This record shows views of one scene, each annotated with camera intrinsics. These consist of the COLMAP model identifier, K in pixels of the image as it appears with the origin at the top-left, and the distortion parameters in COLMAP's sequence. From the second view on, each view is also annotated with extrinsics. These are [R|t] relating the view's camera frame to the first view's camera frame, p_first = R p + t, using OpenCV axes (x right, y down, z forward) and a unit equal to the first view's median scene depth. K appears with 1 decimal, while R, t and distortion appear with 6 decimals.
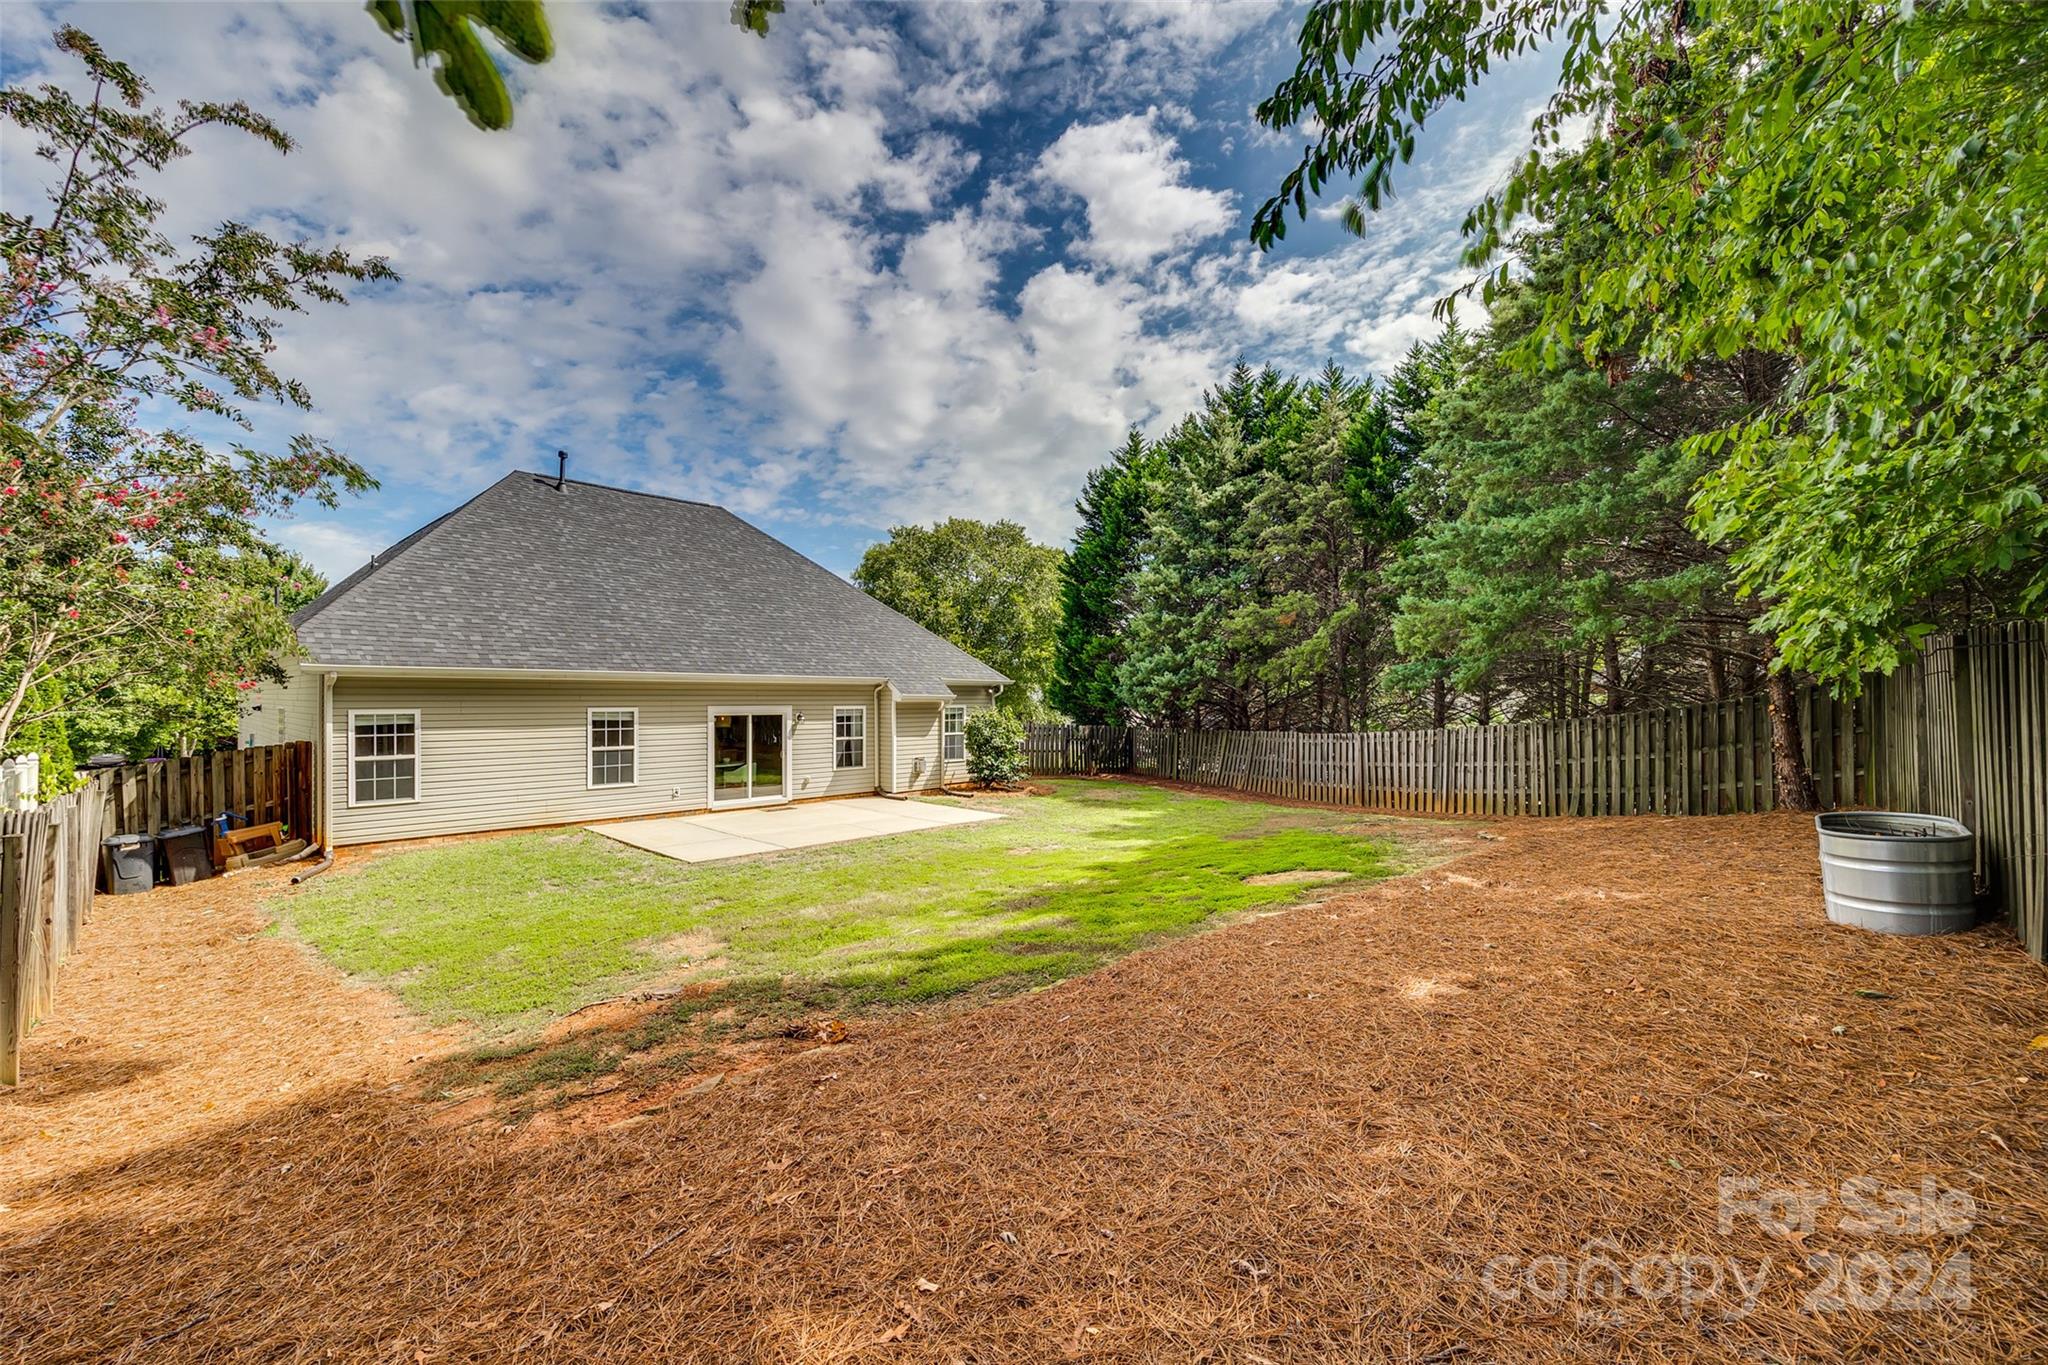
lens RADIAL K [[816.9, 0, 1029.0], [0, 816.9, 689.4], [0, 0, 1]] dist [0.000663, 0.000037]
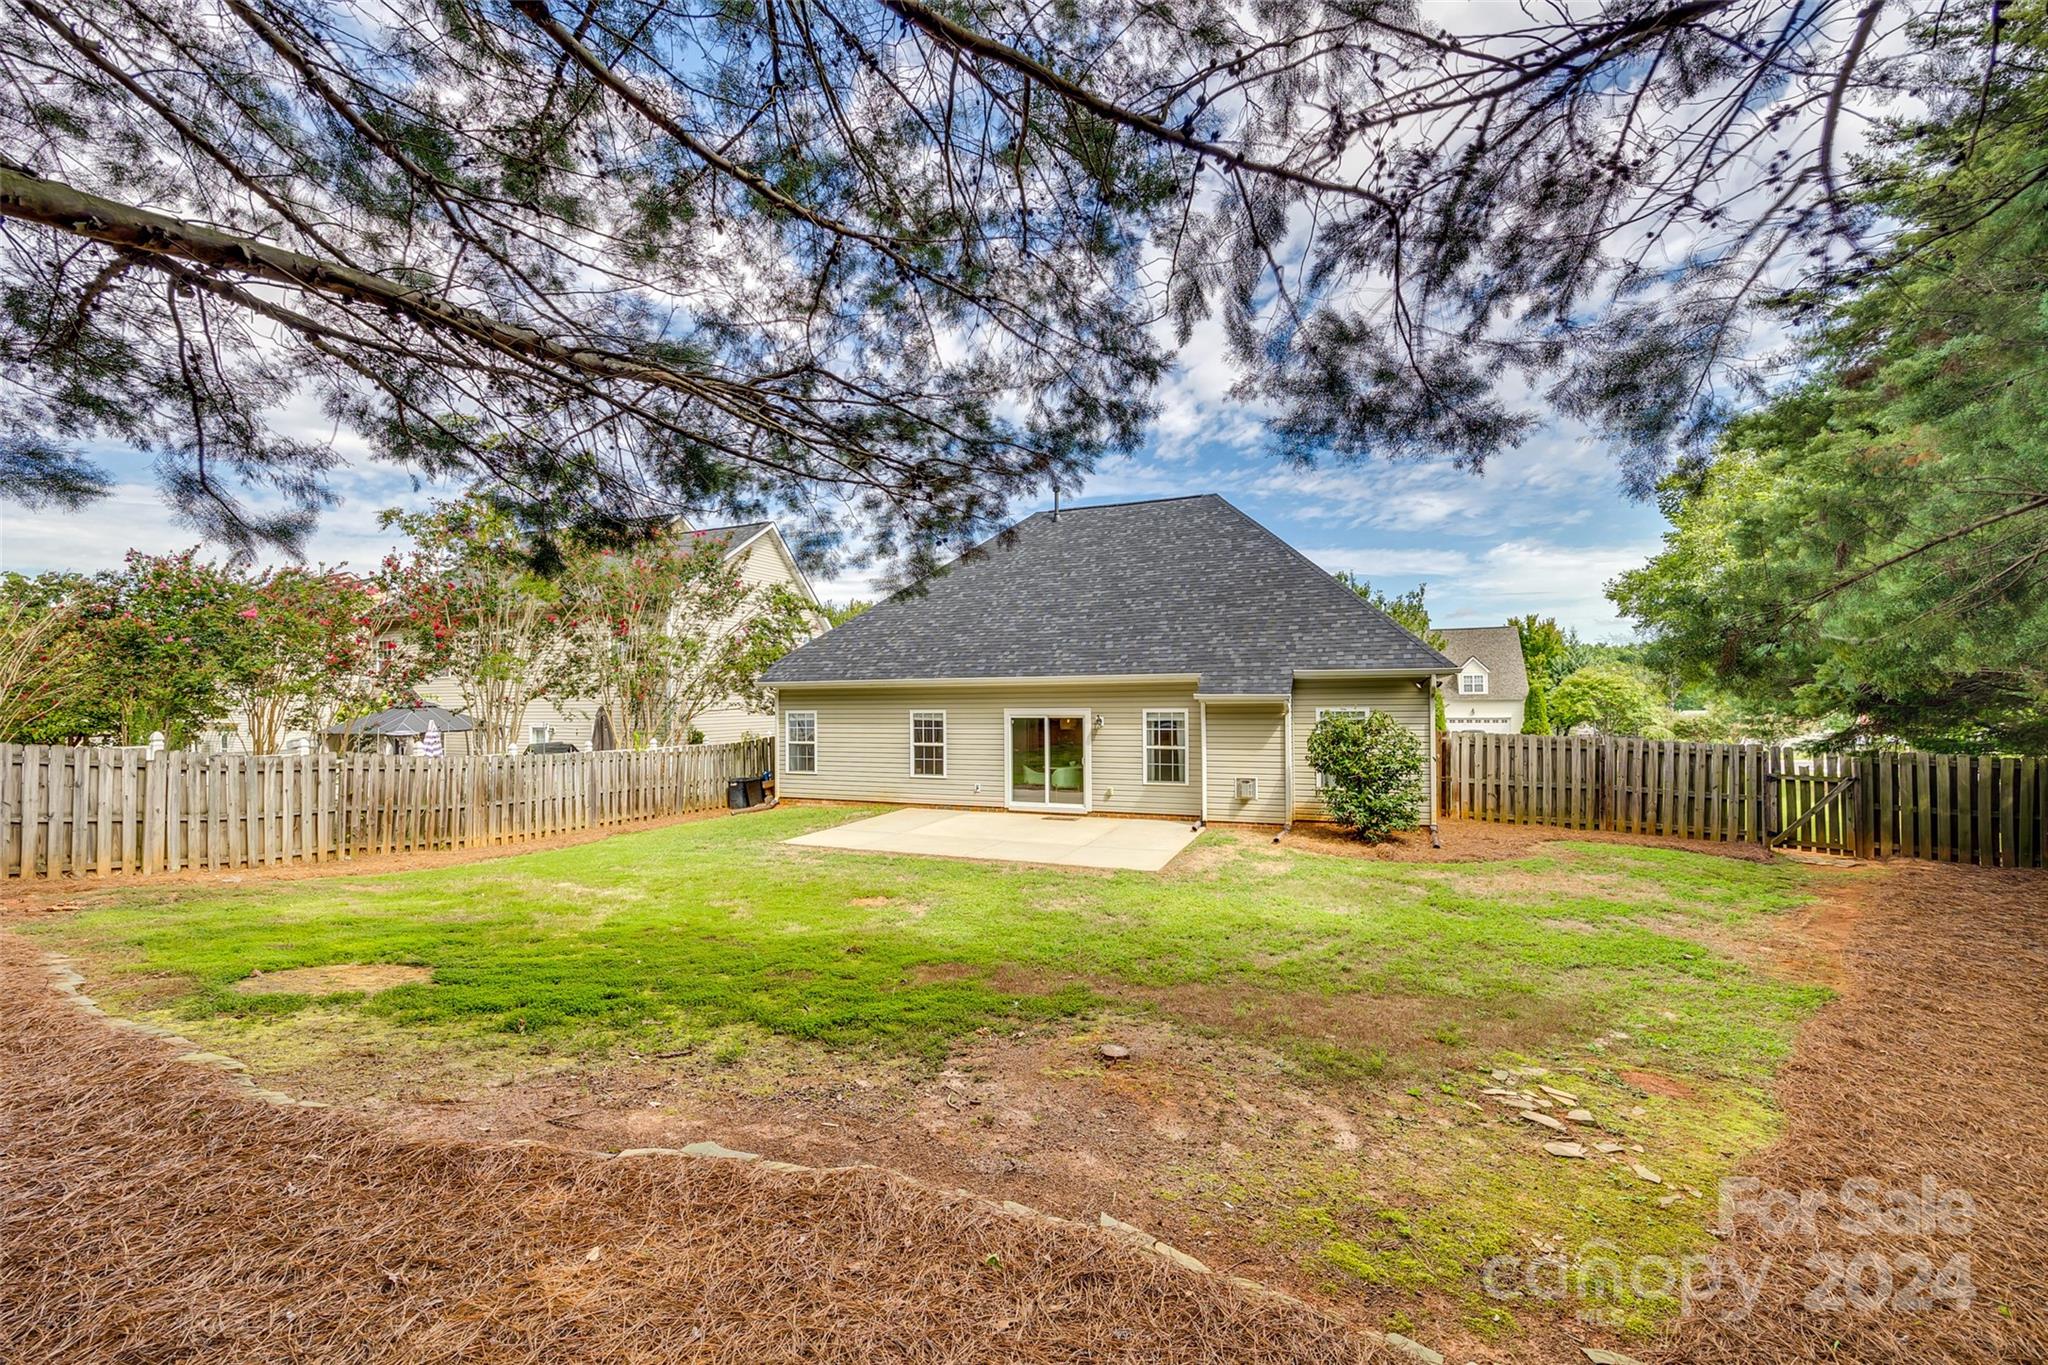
lens RADIAL K [[816.9, 0, 1028.5], [0, 816.9, 697.1], [0, 0, 1]] dist [0.000663, 0.000037]
pose [[0.343477, -0.008856, -0.939119, 0.566812], [0.020149, 0.999795, -0.002059, 0.008381], [0.938945, -0.018215, 0.343585, 0.648651]]
